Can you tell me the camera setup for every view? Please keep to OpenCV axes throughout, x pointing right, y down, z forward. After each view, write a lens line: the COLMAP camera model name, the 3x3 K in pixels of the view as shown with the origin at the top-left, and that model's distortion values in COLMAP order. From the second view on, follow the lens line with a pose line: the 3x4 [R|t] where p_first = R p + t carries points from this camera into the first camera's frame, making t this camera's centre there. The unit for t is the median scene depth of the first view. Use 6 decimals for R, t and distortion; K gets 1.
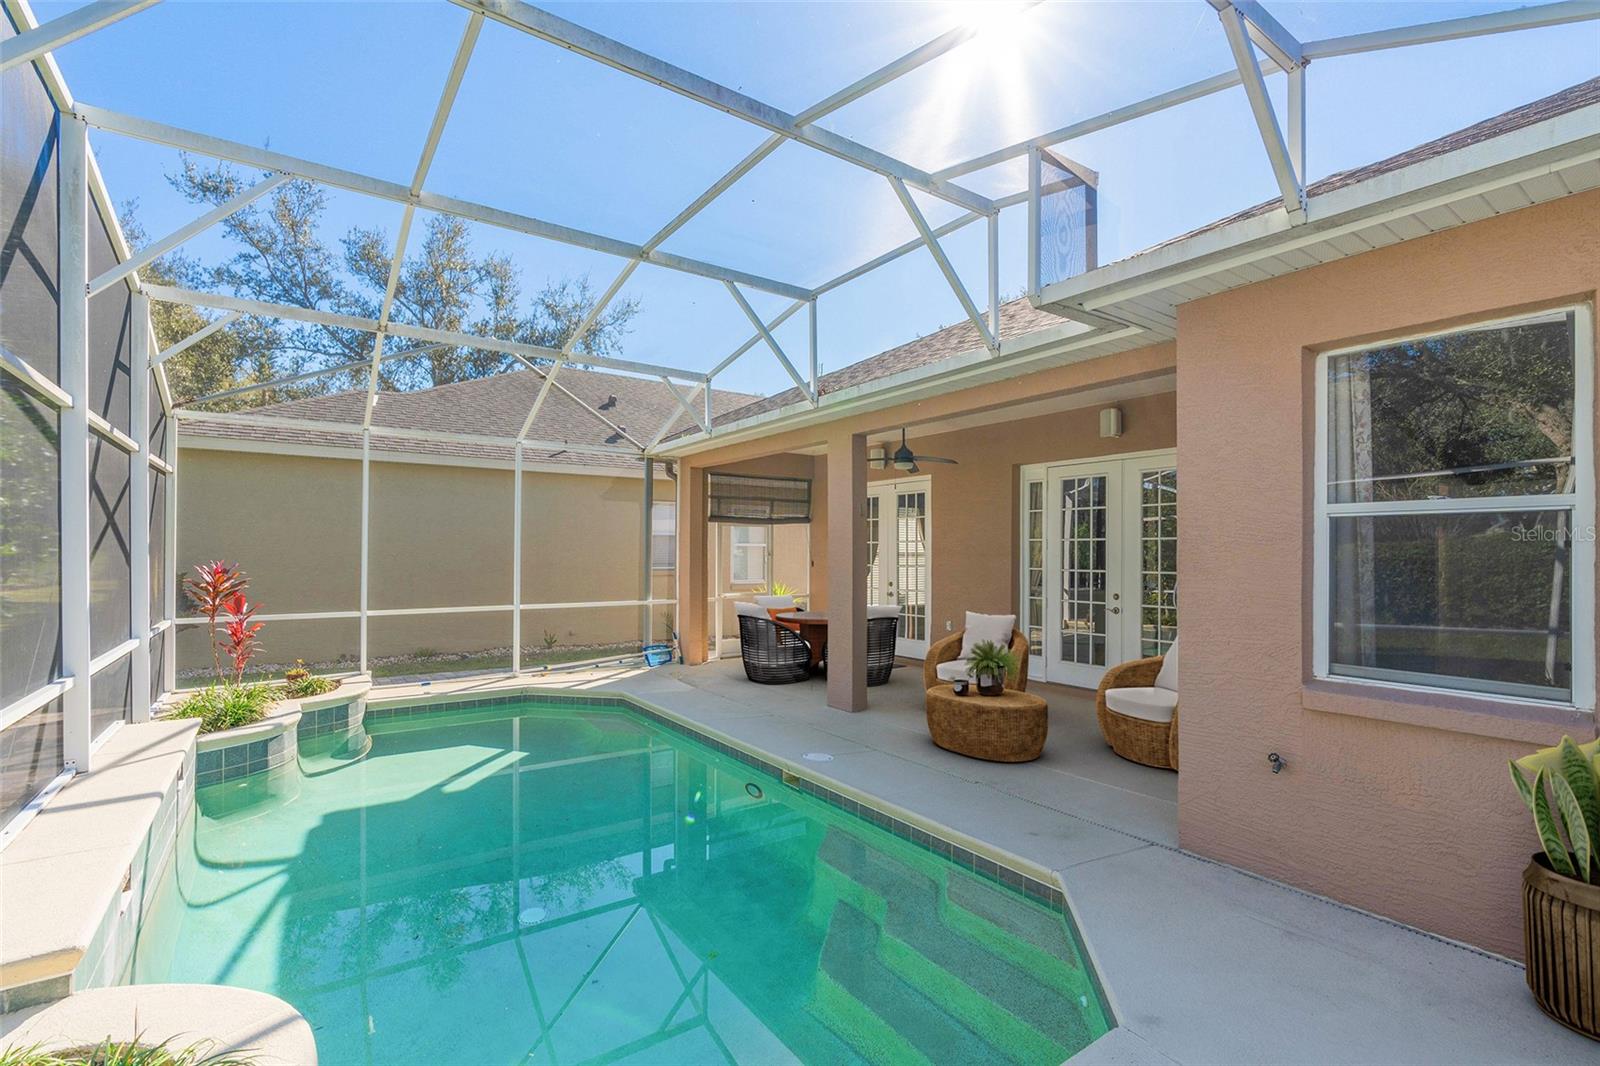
lens RADIAL K [[725.1, 0, 764.9], [0, 725.1, 551.0], [0, 0, 1]] dist [-0.003912, 0.001967]
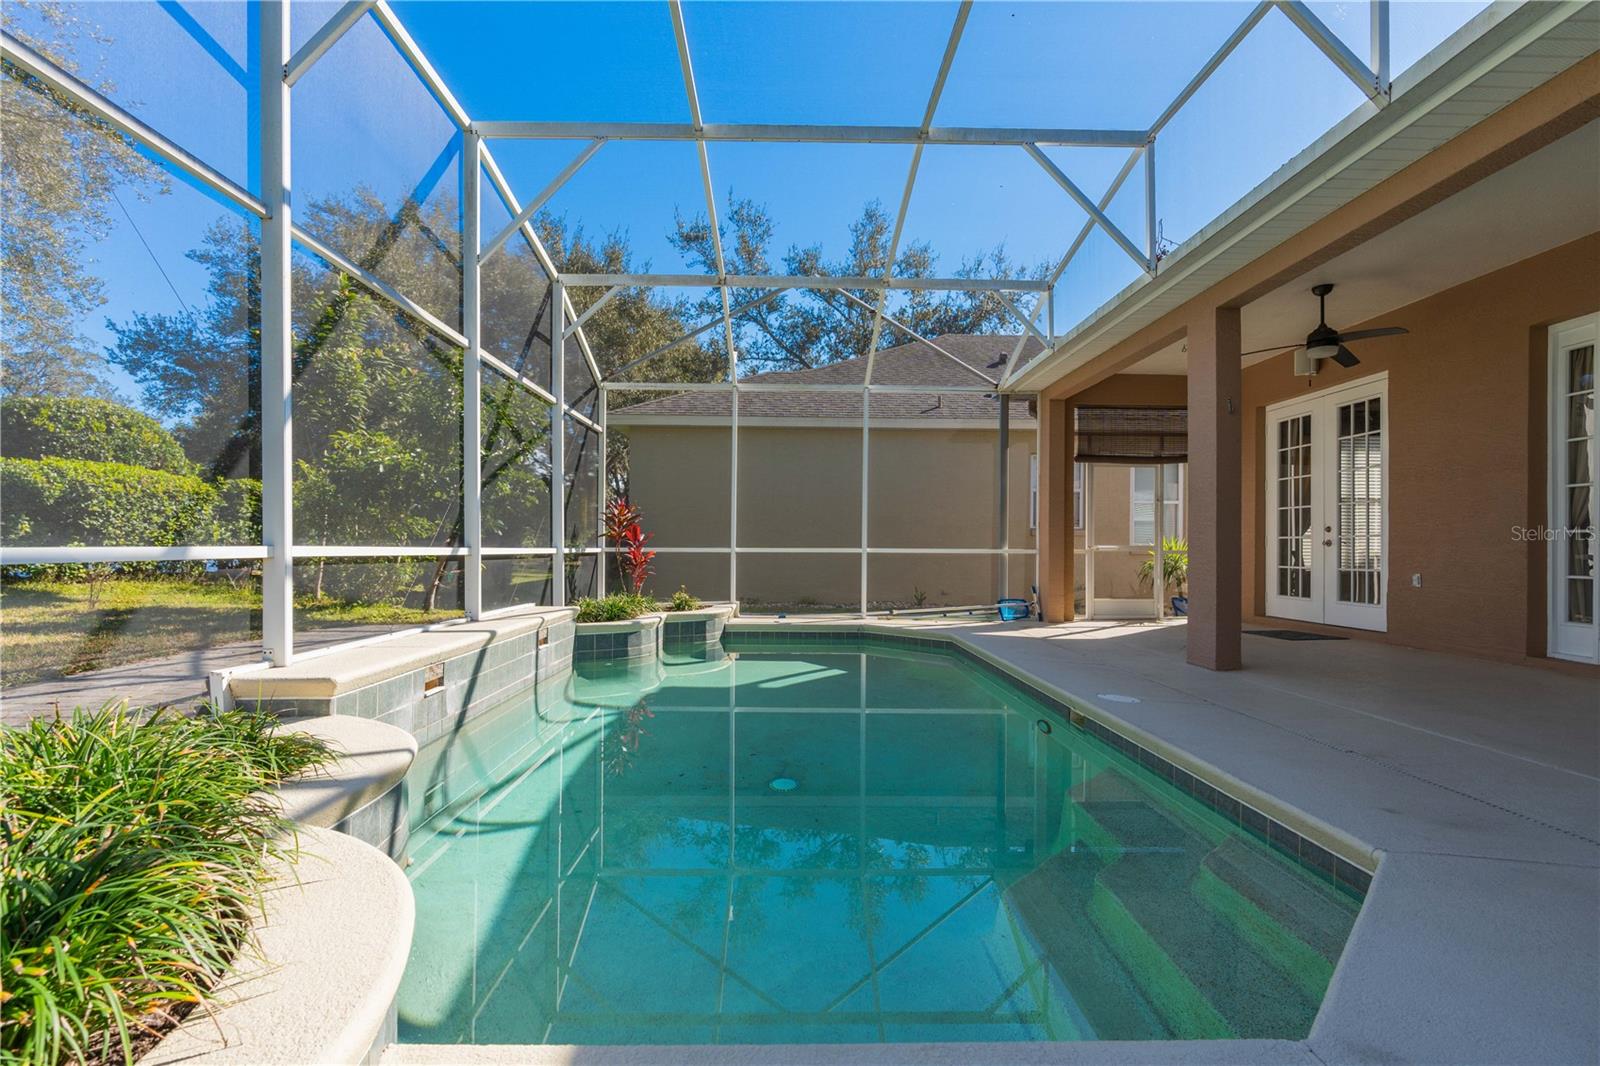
lens RADIAL K [[725.1, 0, 780.8], [0, 725.1, 544.4], [0, 0, 1]] dist [-0.003912, 0.001967]
pose [[0.838695, 0.005194, -0.544576, 0.116305], [-0.006505, 0.999979, -0.000481, 0.070902], [0.544562, 0.003946, 0.838711, 0.079239]]
